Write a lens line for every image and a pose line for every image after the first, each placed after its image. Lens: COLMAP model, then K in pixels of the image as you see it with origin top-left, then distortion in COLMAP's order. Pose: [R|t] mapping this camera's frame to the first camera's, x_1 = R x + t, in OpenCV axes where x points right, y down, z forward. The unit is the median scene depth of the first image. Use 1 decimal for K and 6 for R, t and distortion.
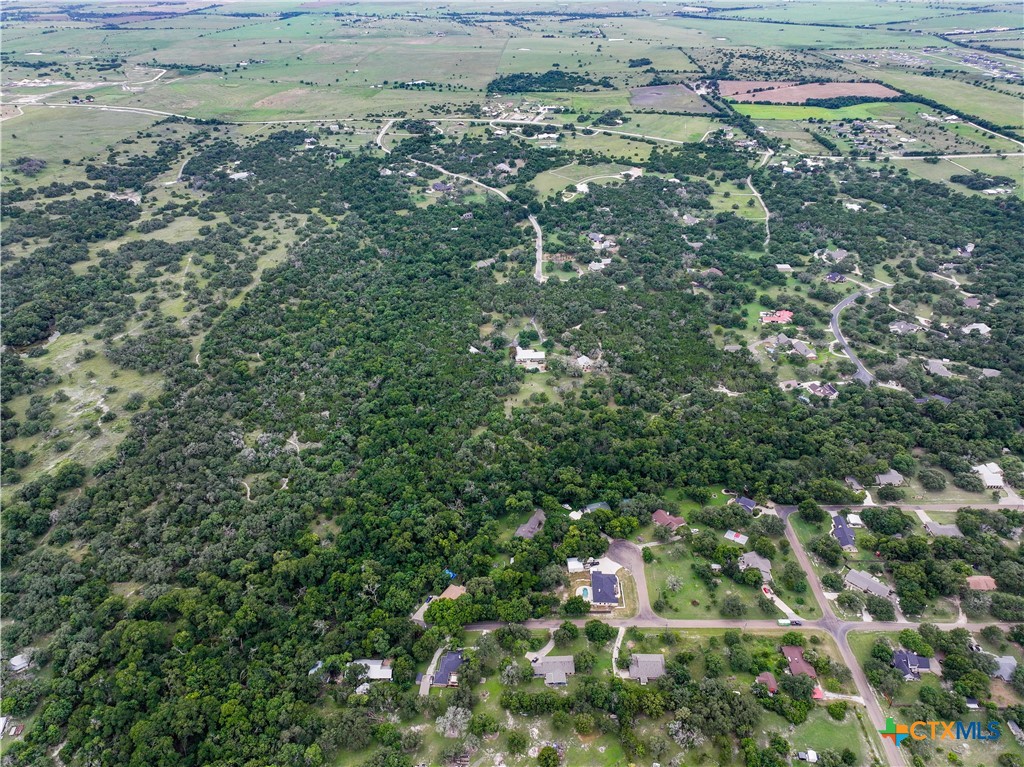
lens RADIAL K [[726.5, 0, 512.0], [0, 726.5, 383.5], [0, 0, 1]] dist [0.002393, 0.001705]
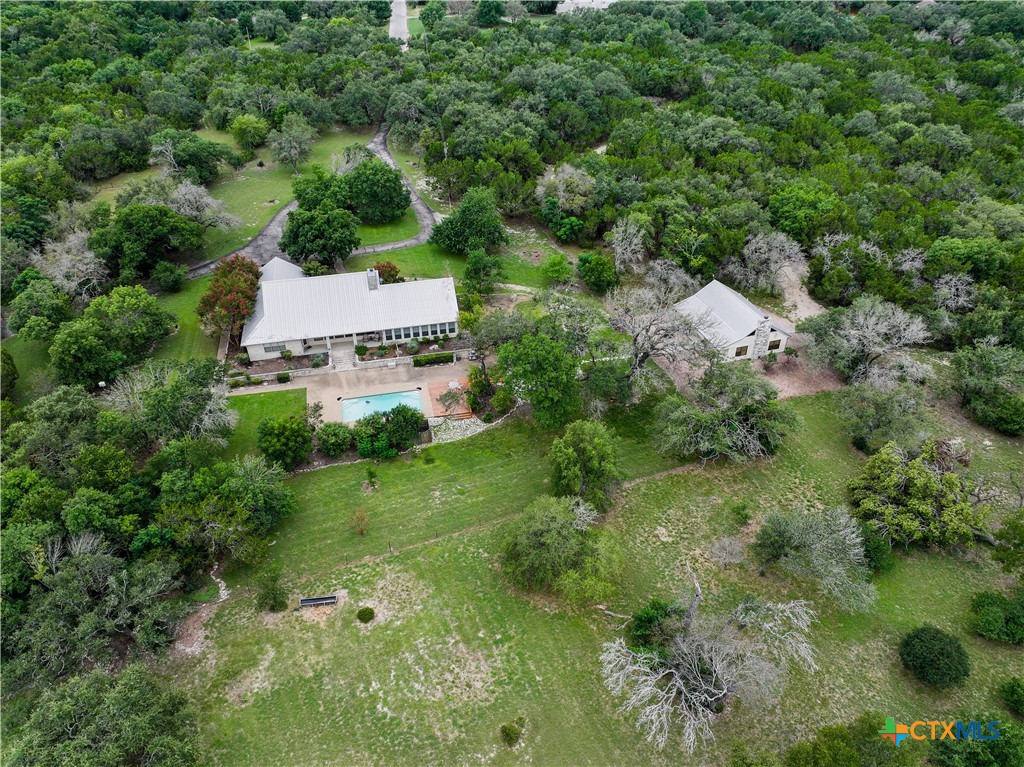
lens RADIAL K [[726.5, 0, 512.0], [0, 726.5, 383.5], [0, 0, 1]] dist [0.002393, 0.001705]
pose [[0.985776, -0.098019, 0.136519, 0.035705], [0.088621, 0.993364, 0.073309, -0.033355], [-0.142798, -0.060167, 0.987921, 0.878403]]
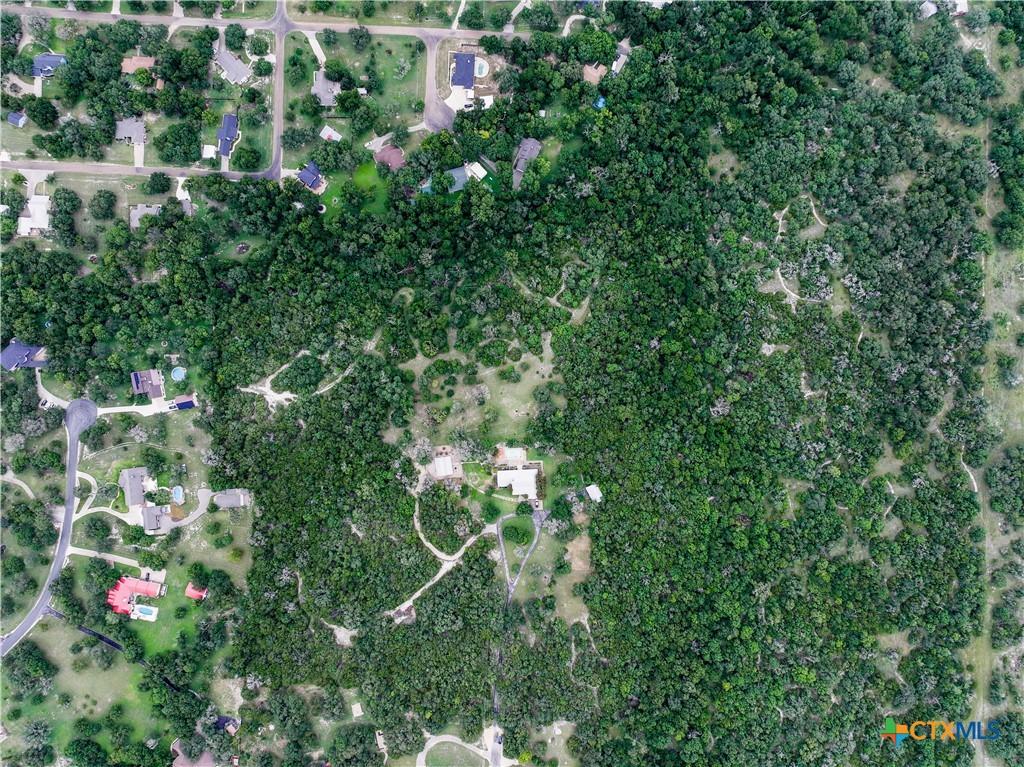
lens RADIAL K [[726.5, 0, 512.0], [0, 726.5, 383.5], [0, 0, 1]] dist [0.002393, 0.001705]
pose [[-0.999960, -0.006668, -0.005986, 0.036200], [-0.001969, -0.488168, 0.872748, -0.642430], [-0.008742, 0.872724, 0.488135, 0.579484]]
